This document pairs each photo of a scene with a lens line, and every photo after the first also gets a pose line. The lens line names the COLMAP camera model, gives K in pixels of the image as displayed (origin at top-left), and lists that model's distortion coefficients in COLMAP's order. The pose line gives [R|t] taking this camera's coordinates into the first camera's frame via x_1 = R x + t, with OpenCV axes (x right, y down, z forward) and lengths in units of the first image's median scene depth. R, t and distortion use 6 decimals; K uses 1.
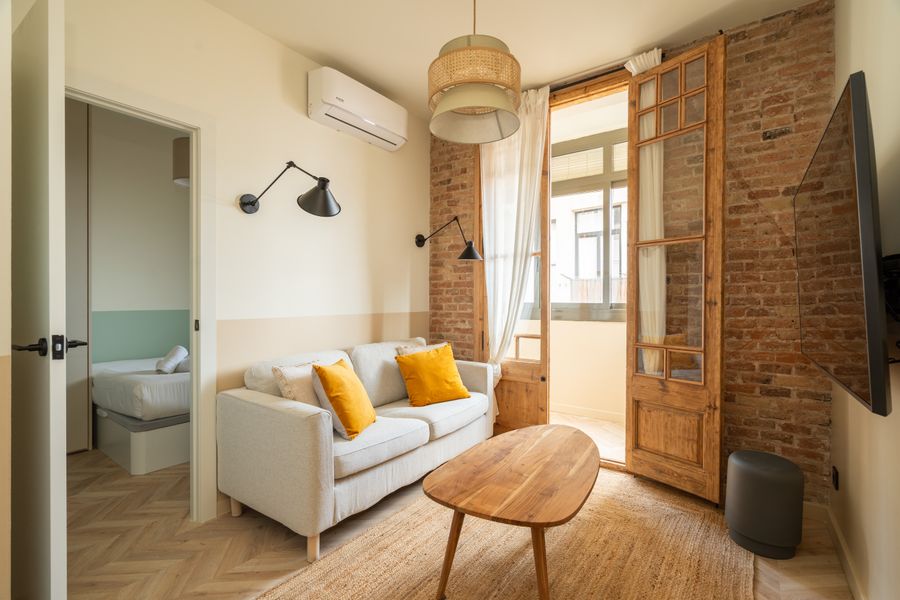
lens RADIAL K [[410.5, 0, 454.5], [0, 410.5, 300.5], [0, 0, 1]] dist [0.000521, 0.001280]
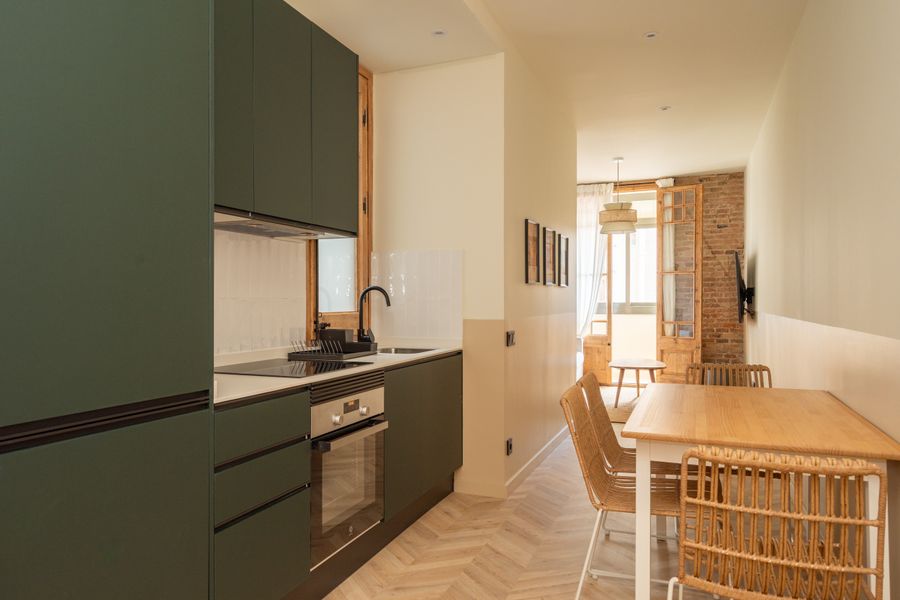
lens RADIAL K [[575.4, 0, 446.0], [0, 575.4, 305.4], [0, 0, 1]] dist [0.010567, 0.004495]
pose [[0.976267, -0.002925, 0.216552, -1.327630], [0.002434, 0.999994, 0.002535, 0.016143], [-0.216558, -0.001948, 0.976268, -1.689324]]
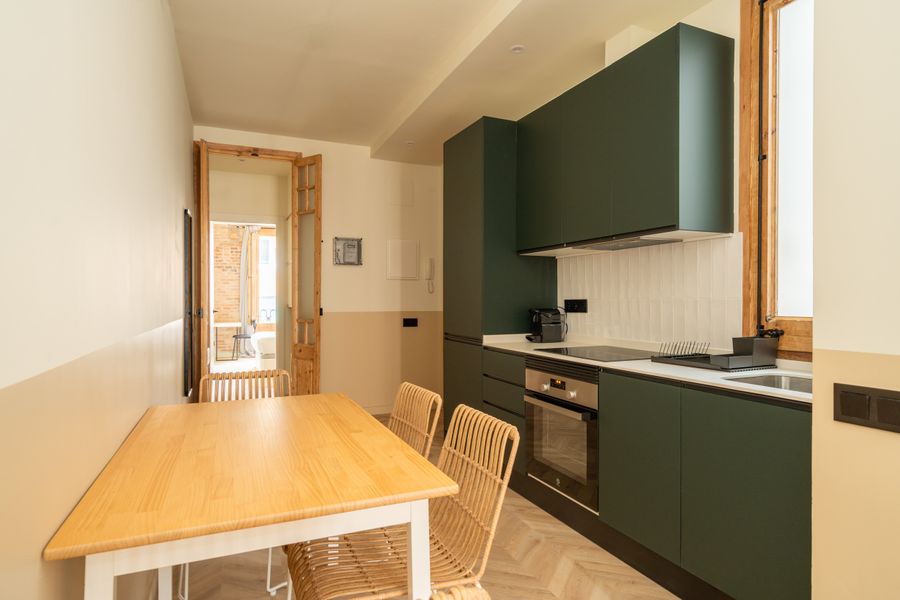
lens RADIAL K [[511.1, 0, 450.9], [0, 511.1, 303.7], [0, 0, 1]] dist [0.027279, 0.000396]
pose [[-0.522555, 0.001740, -0.852604, -0.248873], [-0.001120, 0.999996, 0.002728, 0.012840], [0.852605, 0.002380, -0.522551, -0.367265]]
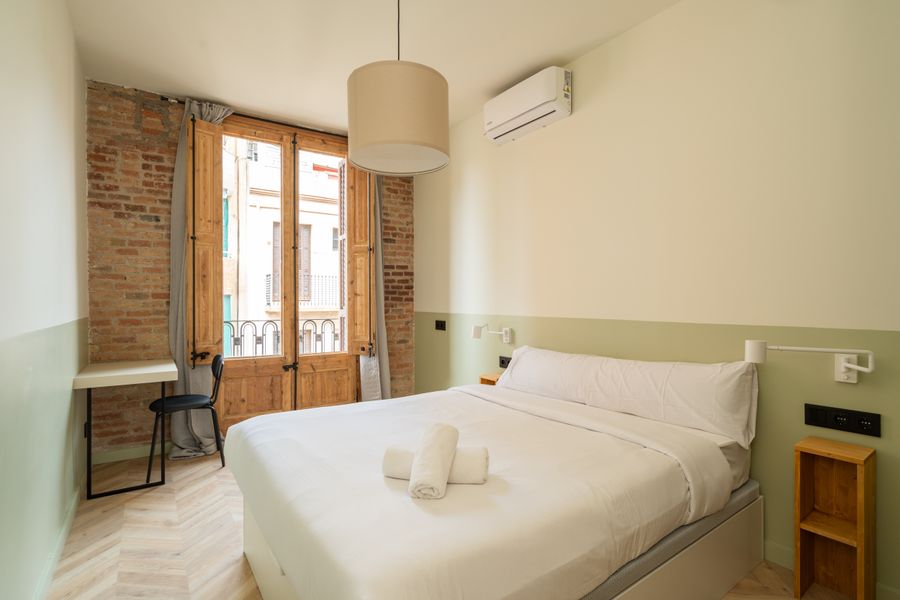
lens RADIAL K [[427.7, 0, 459.0], [0, 427.7, 300.3], [0, 0, 1]] dist [-0.000256, 0.003237]
pose [[-0.327311, 0.003052, -0.944912, -2.153271], [0.003026, 0.999993, 0.002181, -0.001202], [0.944912, -0.002145, -0.327318, -3.014270]]
